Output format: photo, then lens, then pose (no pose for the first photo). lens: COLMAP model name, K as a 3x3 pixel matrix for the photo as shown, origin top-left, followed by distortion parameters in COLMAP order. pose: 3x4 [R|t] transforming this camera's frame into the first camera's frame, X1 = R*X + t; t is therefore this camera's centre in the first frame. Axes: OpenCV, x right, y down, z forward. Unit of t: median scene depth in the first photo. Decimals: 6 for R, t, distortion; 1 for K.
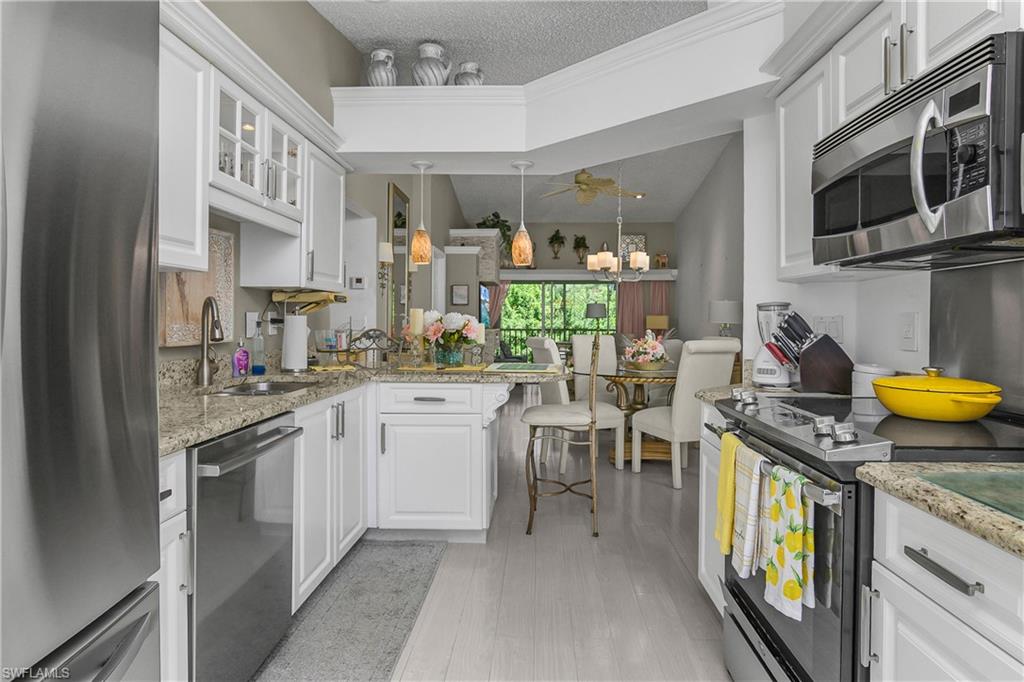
lens RADIAL K [[584.4, 0, 513.1], [0, 584.4, 332.4], [0, 0, 1]] dist [0.003071, 0.000622]
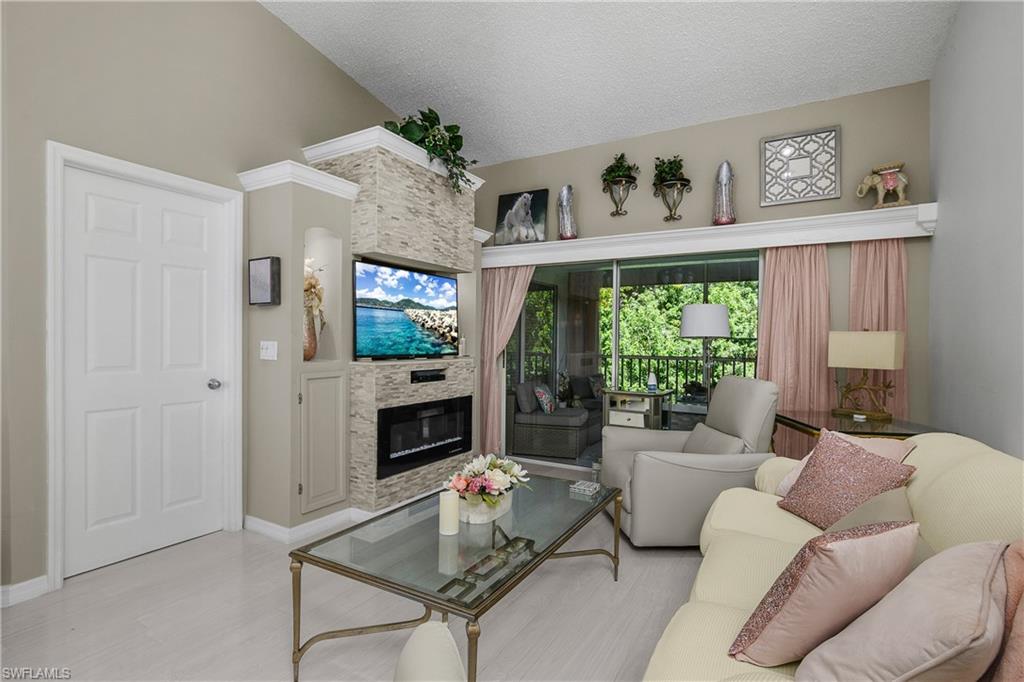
lens RADIAL K [[499.1, 0, 505.3], [0, 499.1, 342.4], [0, 0, 1]] dist [-0.004903, -0.000359]
pose [[0.883295, 0.003390, -0.468806, 0.185969], [-0.011069, 0.999846, -0.013626, -0.013719], [0.468687, 0.017225, 0.883196, 0.595701]]
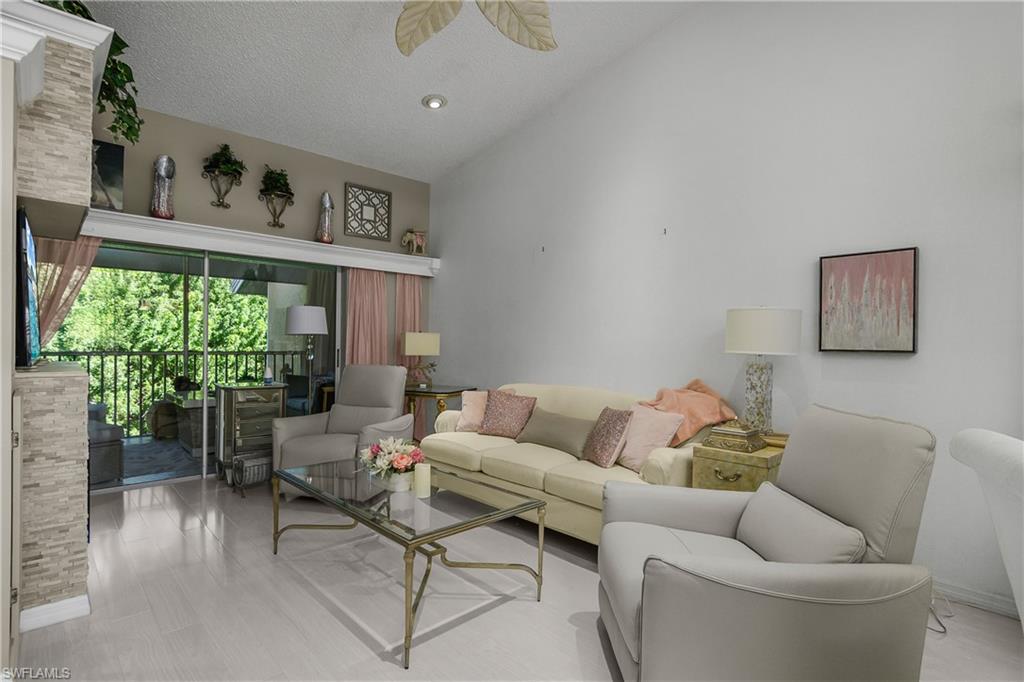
lens RADIAL K [[499.1, 0, 506.7], [0, 499.1, 341.5], [0, 0, 1]] dist [-0.004903, -0.000359]
pose [[0.705145, 0.001662, 0.709061, -0.048121], [0.001746, 0.999990, -0.004079, -0.015866], [-0.709061, 0.004114, 0.705135, 0.560596]]
